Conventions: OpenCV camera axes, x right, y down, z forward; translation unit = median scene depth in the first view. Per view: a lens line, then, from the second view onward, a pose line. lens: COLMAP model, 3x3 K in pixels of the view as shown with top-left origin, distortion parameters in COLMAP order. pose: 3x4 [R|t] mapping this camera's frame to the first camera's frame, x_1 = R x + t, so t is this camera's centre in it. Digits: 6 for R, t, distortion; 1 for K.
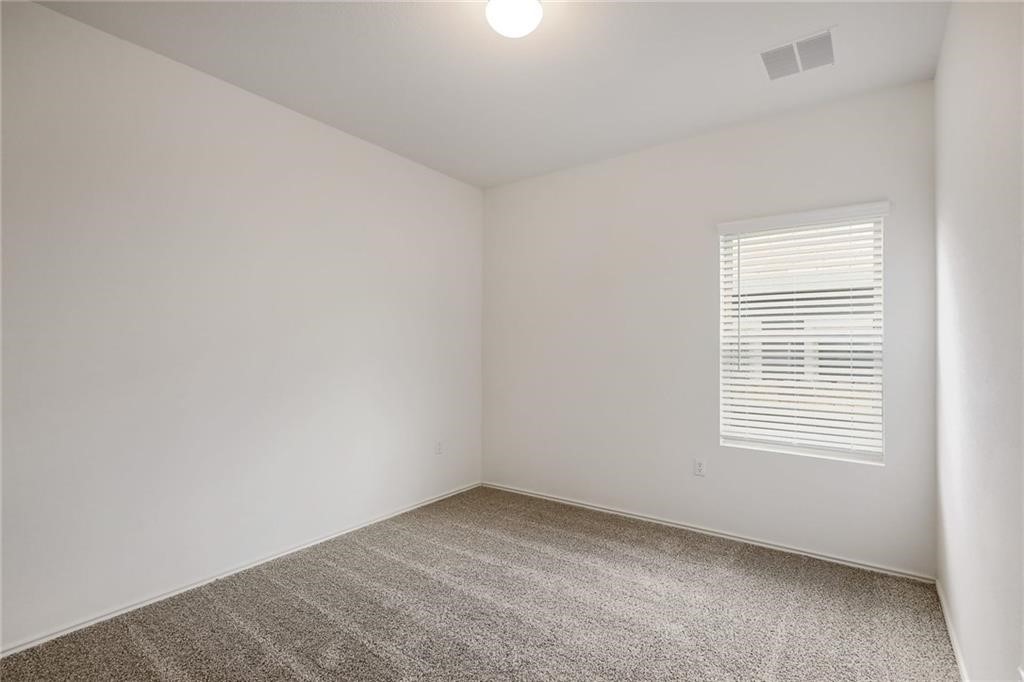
lens RADIAL K [[492.9, 0, 512.0], [0, 492.9, 341.0], [0, 0, 1]] dist [-0.000711, -0.000009]
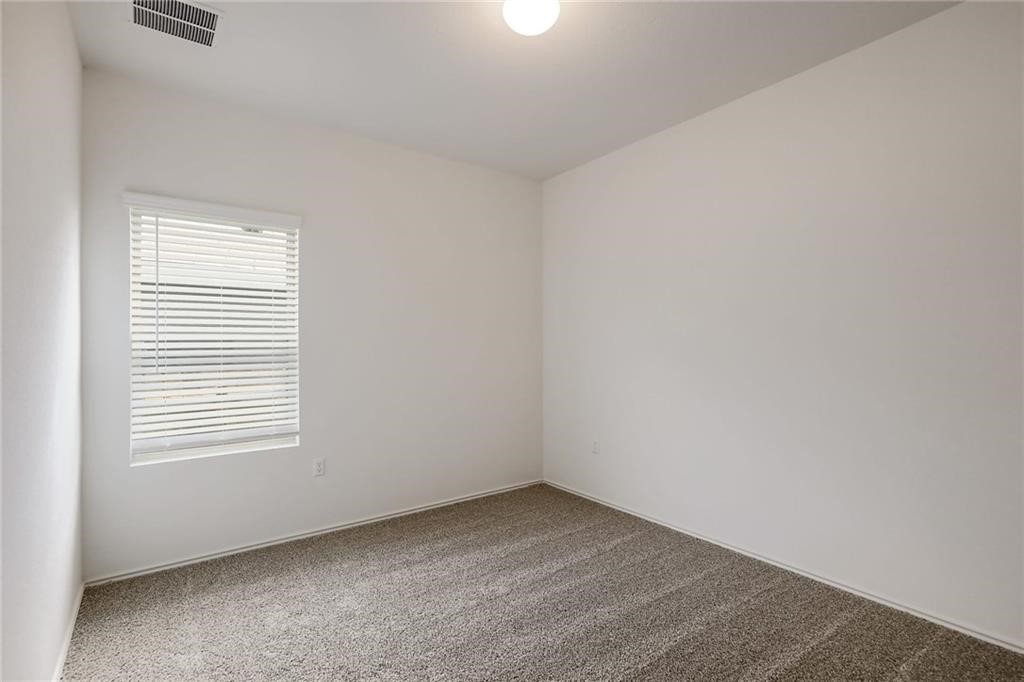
lens RADIAL K [[499.4, 0, 512.0], [0, 499.4, 341.0], [0, 0, 1]] dist [0.050039, 0.000046]
pose [[0.307441, -0.003213, 0.951562, -0.194504], [-0.002941, 0.999986, 0.004327, 0.001014], [-0.951563, -0.004129, 0.307427, 0.144139]]
